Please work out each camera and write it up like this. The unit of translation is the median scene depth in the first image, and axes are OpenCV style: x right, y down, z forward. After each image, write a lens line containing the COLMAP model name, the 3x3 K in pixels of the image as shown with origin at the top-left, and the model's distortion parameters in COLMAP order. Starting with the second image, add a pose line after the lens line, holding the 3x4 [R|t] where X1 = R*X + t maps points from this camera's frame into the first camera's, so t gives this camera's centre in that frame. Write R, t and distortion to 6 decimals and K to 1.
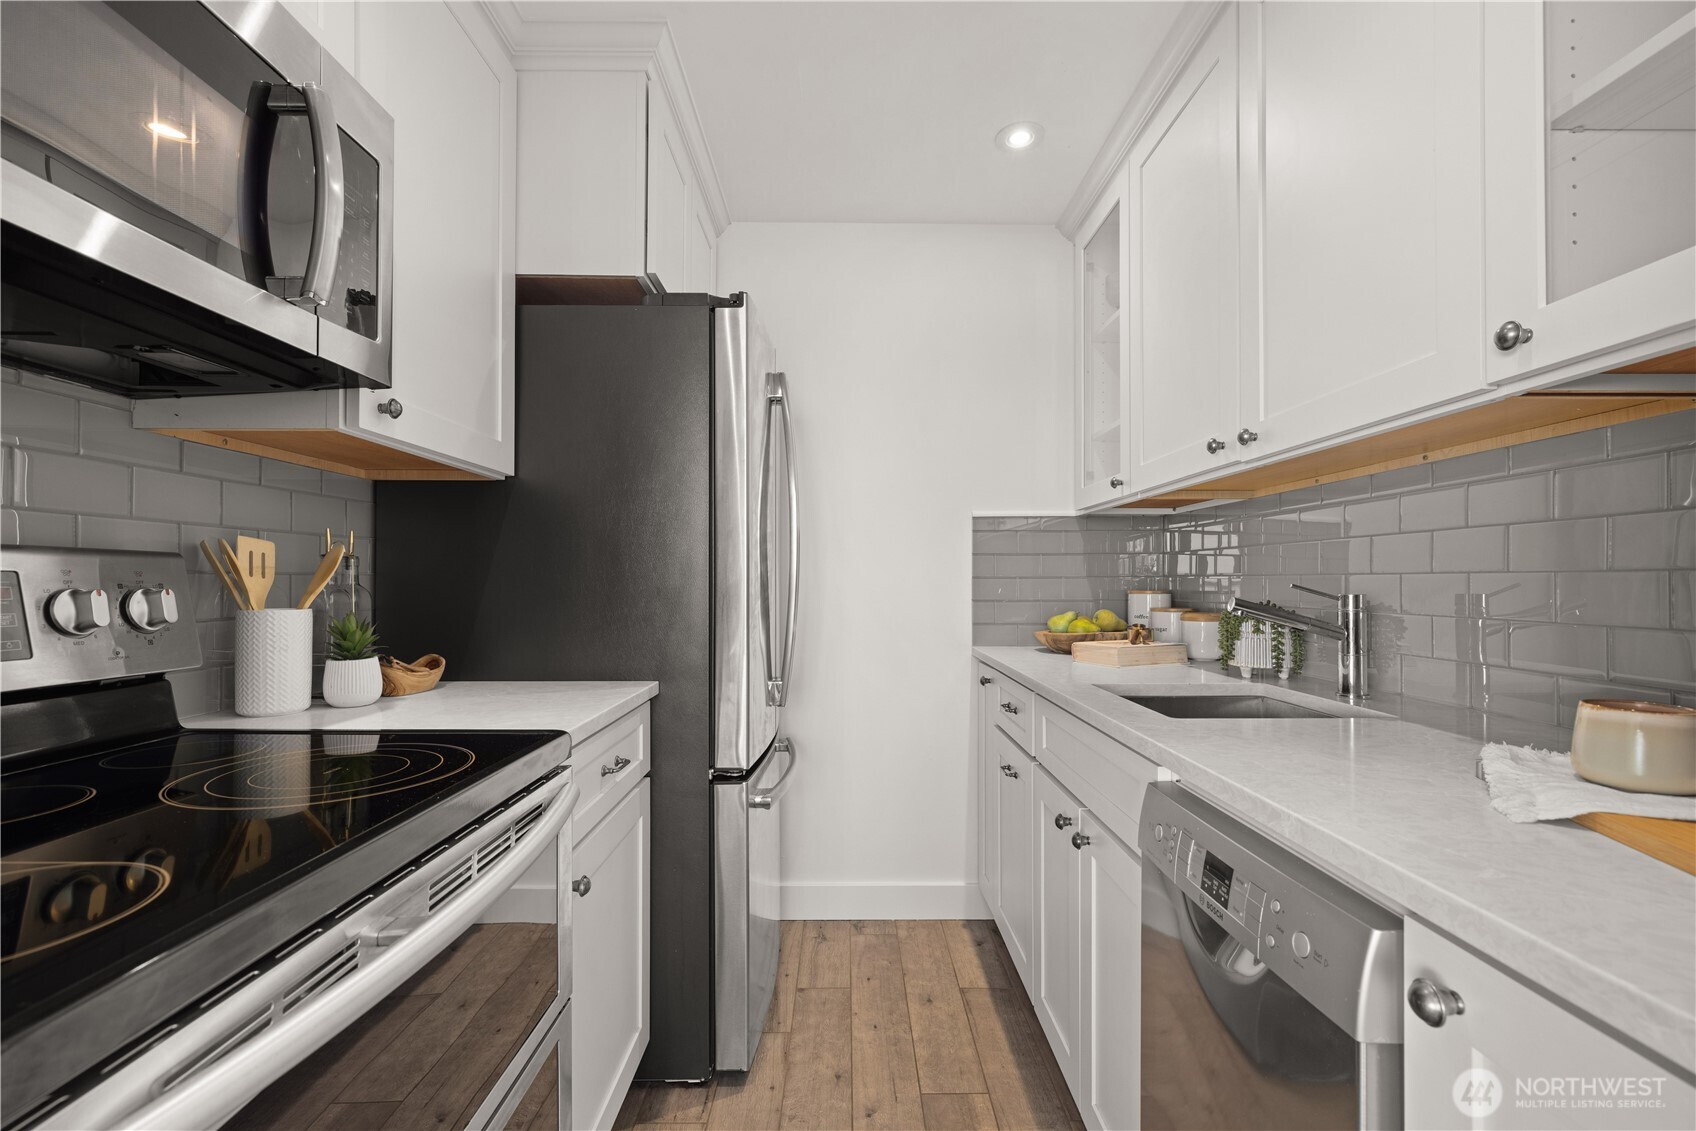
lens RADIAL K [[721.1, 0, 852.4], [0, 721.1, 579.0], [0, 0, 1]] dist [0.002289, 0.000685]
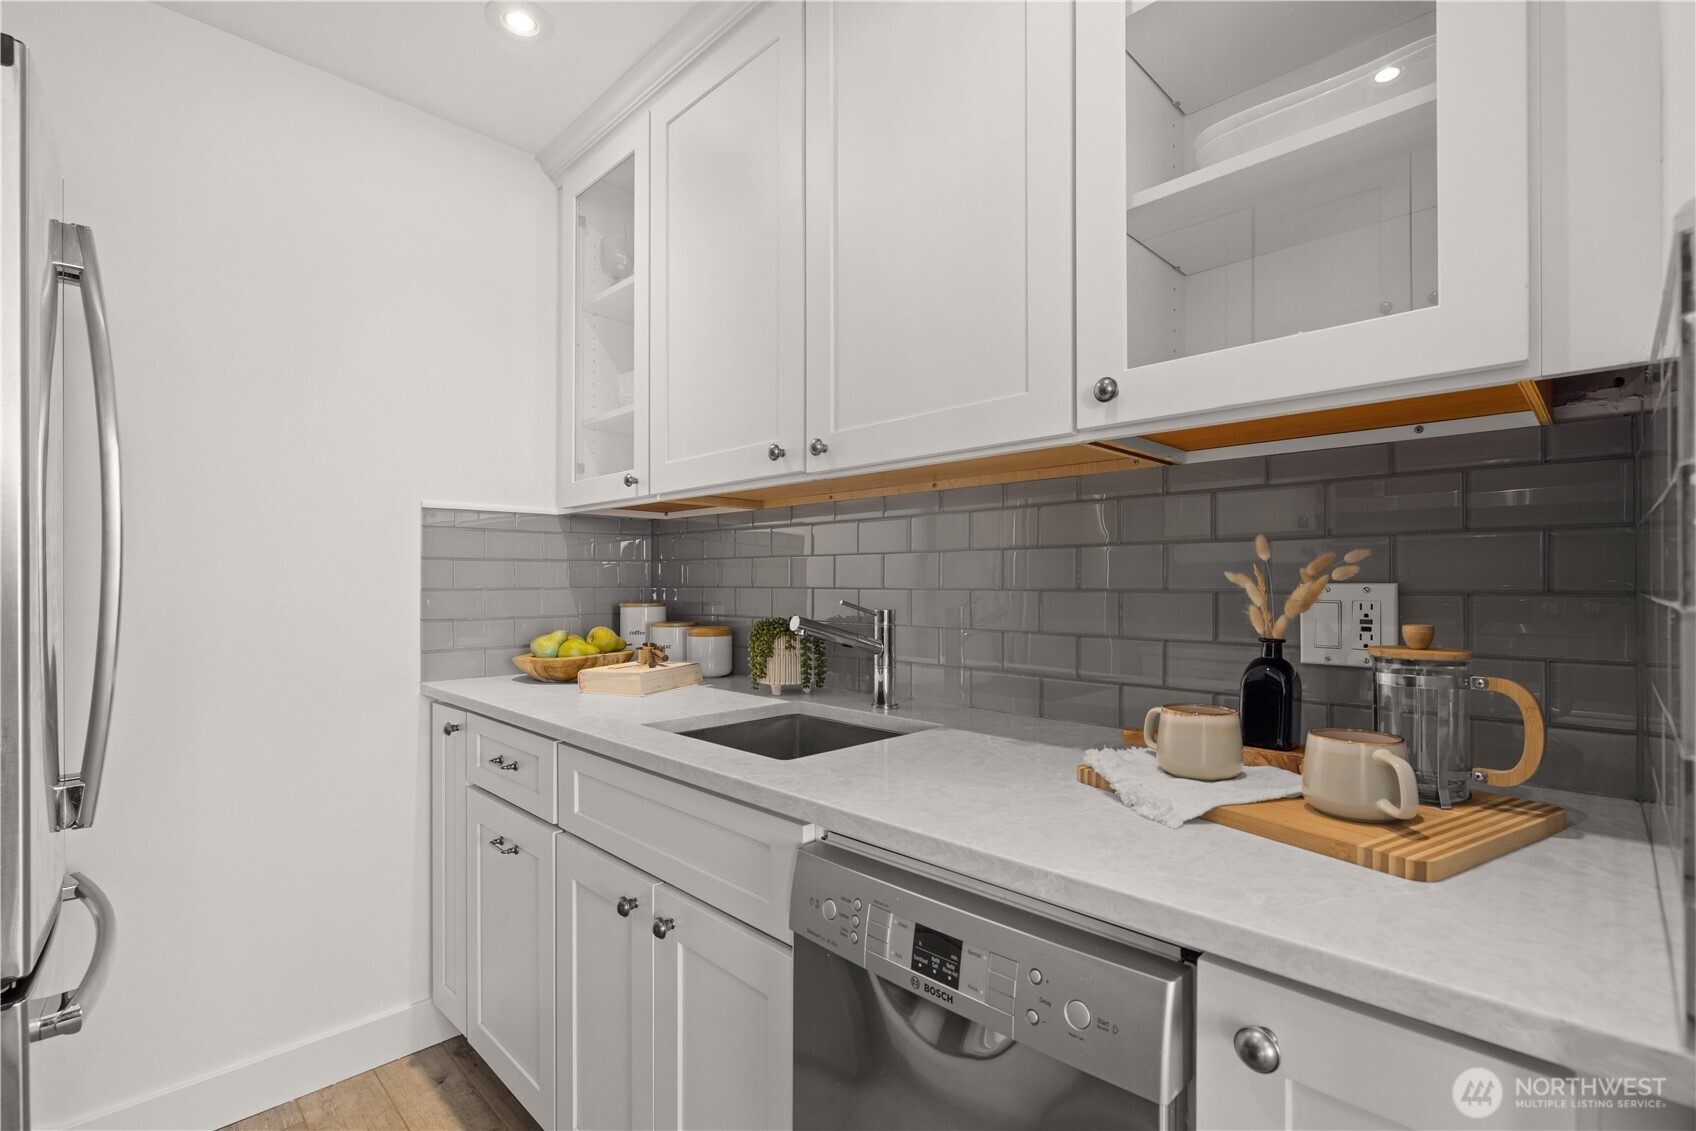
lens RADIAL K [[766.5, 0, 844.3], [0, 766.5, 583.5], [0, 0, 1]] dist [-0.003988, 0.000080]
pose [[0.716644, -0.001824, 0.697436, -0.107861], [-0.001276, 0.999991, 0.003925, -0.017955], [-0.697438, -0.003703, 0.716636, 0.206270]]
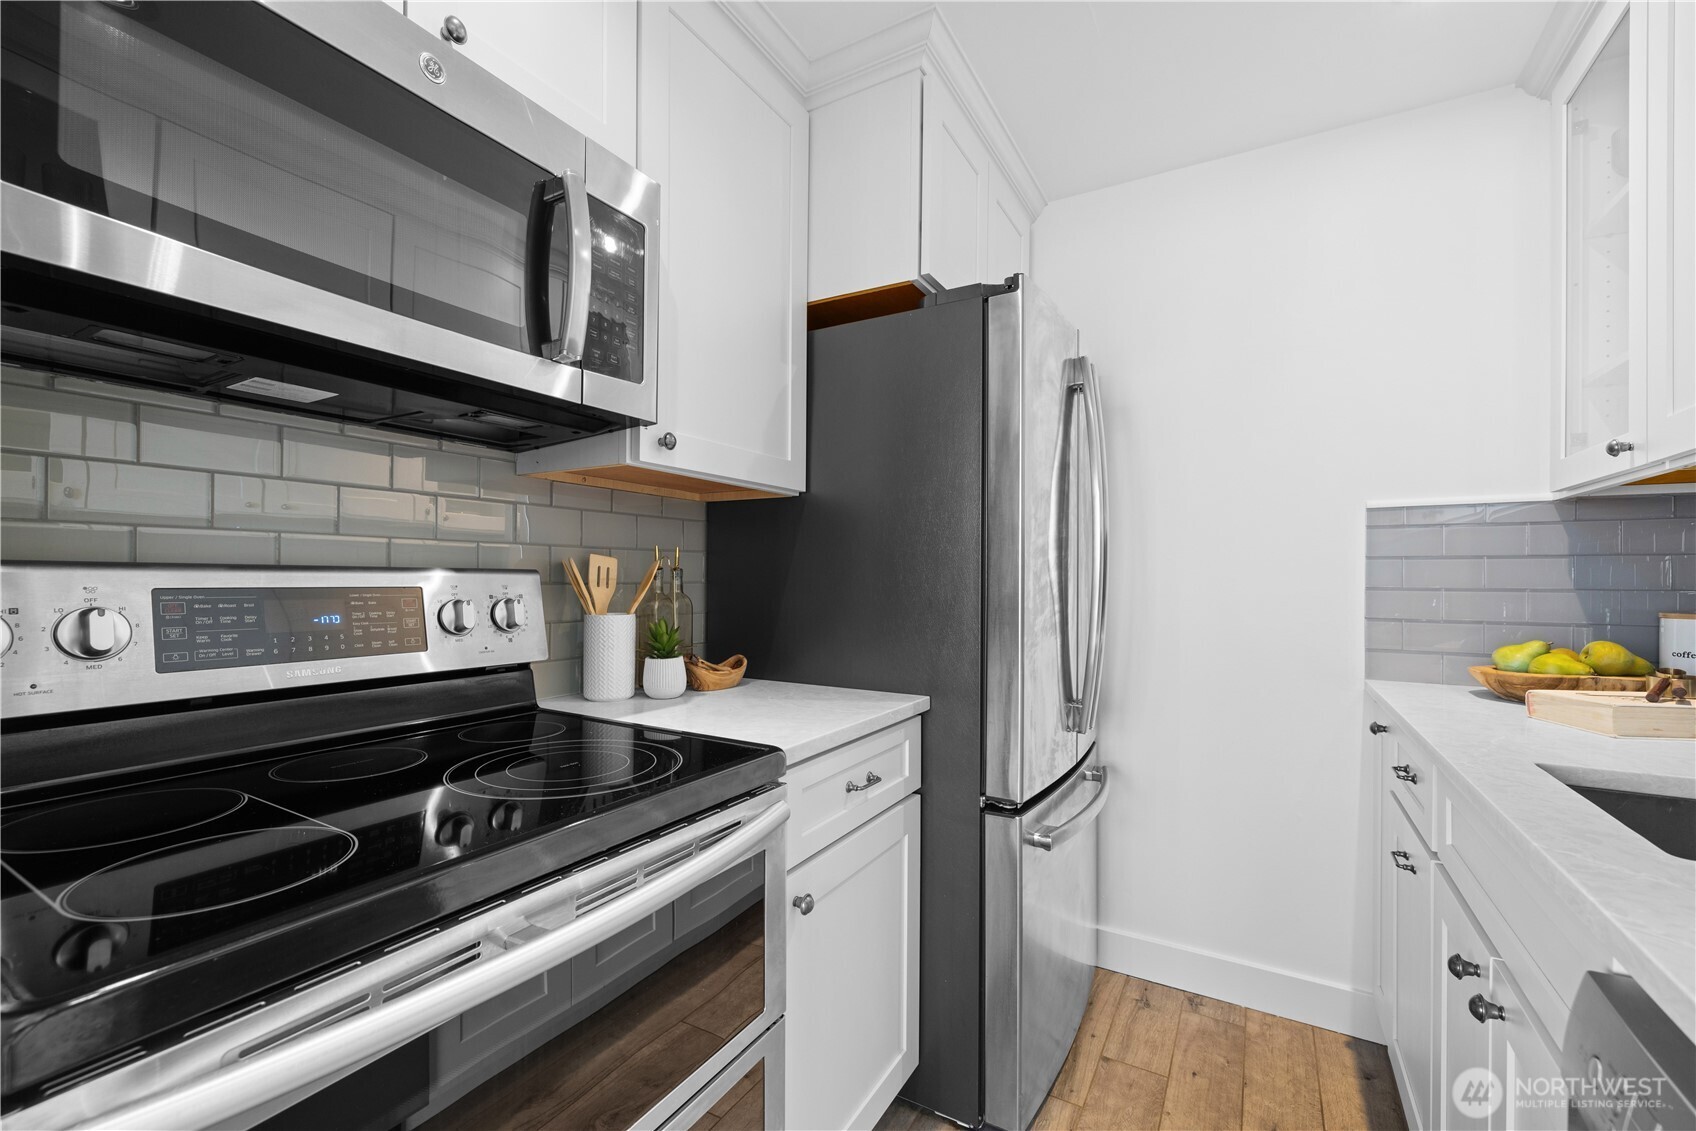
lens RADIAL K [[705.2, 0, 851.2], [0, 705.2, 576.9], [0, 0, 1]] dist [0.000290, 0.000285]
pose [[0.861101, 0.005913, -0.508400, 0.118680], [-0.005509, 0.999982, 0.002300, -0.019418], [0.508405, 0.000820, 0.861118, 0.134450]]
